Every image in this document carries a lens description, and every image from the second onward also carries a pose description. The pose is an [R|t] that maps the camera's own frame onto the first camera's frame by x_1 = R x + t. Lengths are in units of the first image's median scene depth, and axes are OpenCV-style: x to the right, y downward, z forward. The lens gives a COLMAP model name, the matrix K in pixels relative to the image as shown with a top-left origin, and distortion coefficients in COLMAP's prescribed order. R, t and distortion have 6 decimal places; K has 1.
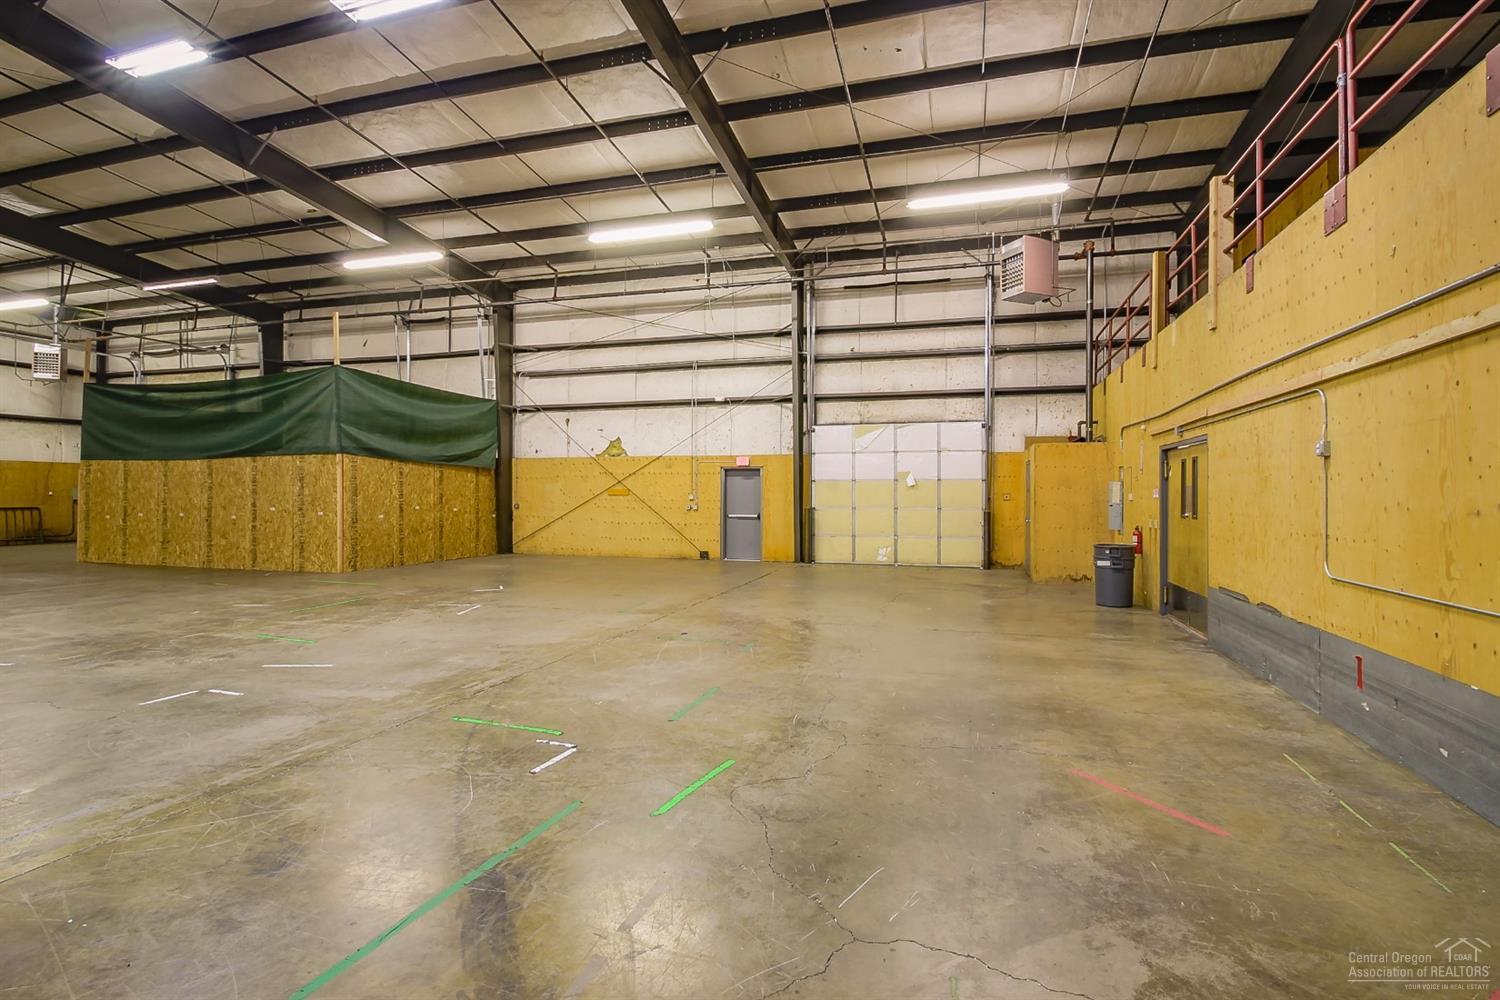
lens RADIAL K [[711.1, 0, 762.2], [0, 711.1, 500.6], [0, 0, 1]] dist [-0.021841, -0.004713]
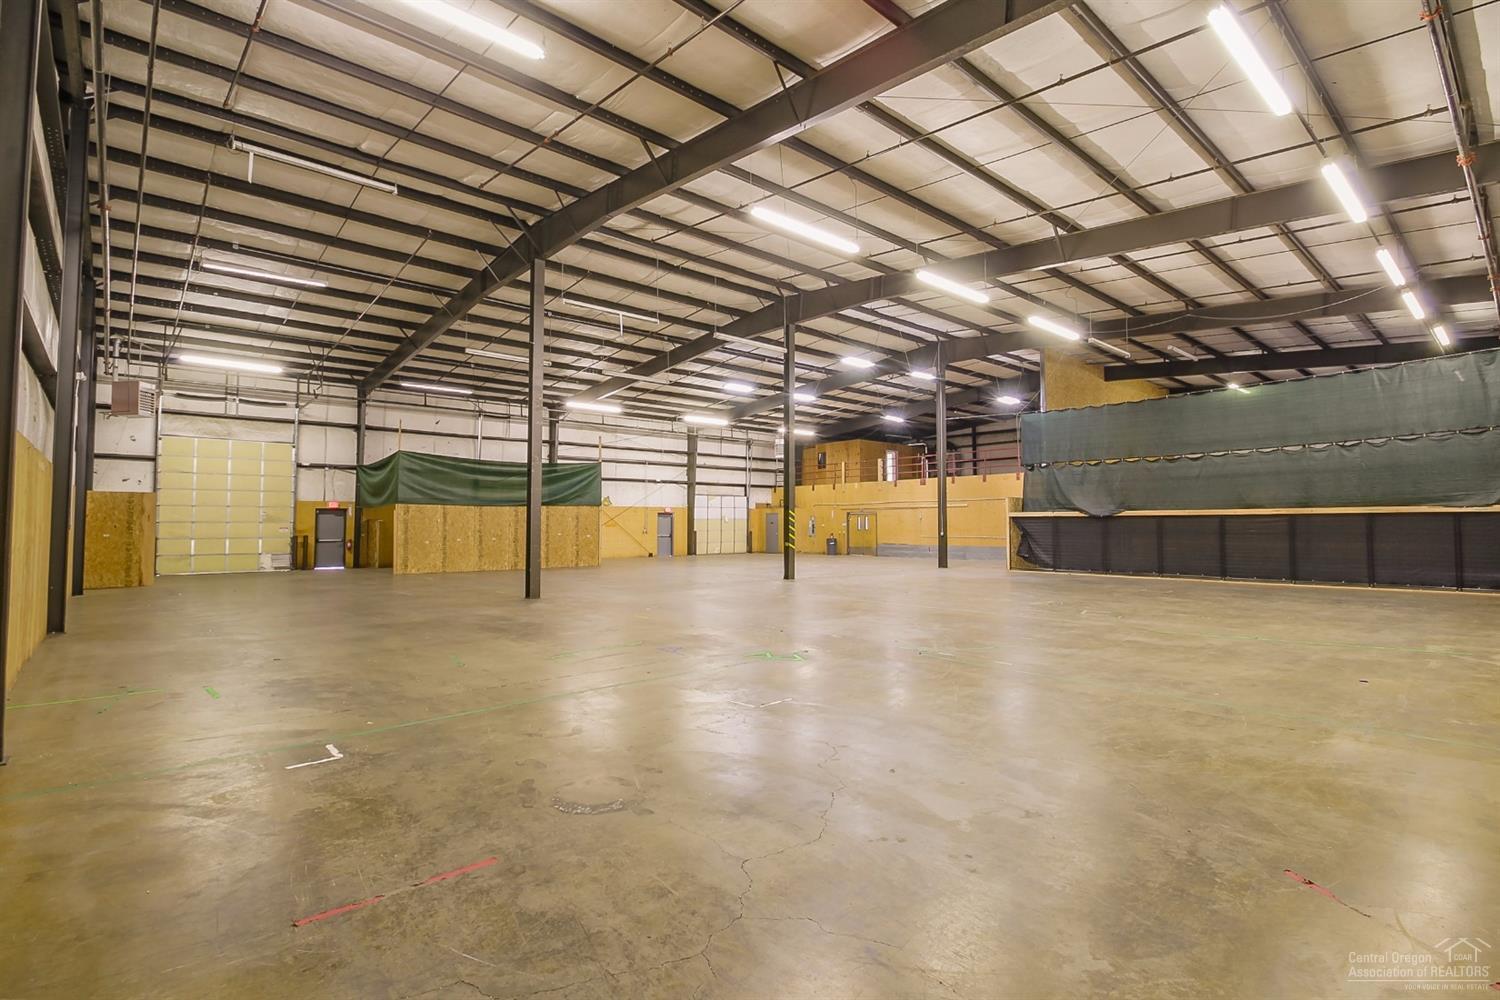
lens RADIAL K [[711.1, 0, 749.4], [0, 711.1, 499.2], [0, 0, 1]] dist [-0.021841, -0.004713]
pose [[0.550842, 0.027045, 0.834171, -1.731960], [0.006371, 0.999309, -0.036607, -0.007484], [-0.834585, 0.025479, 0.550289, -0.404112]]
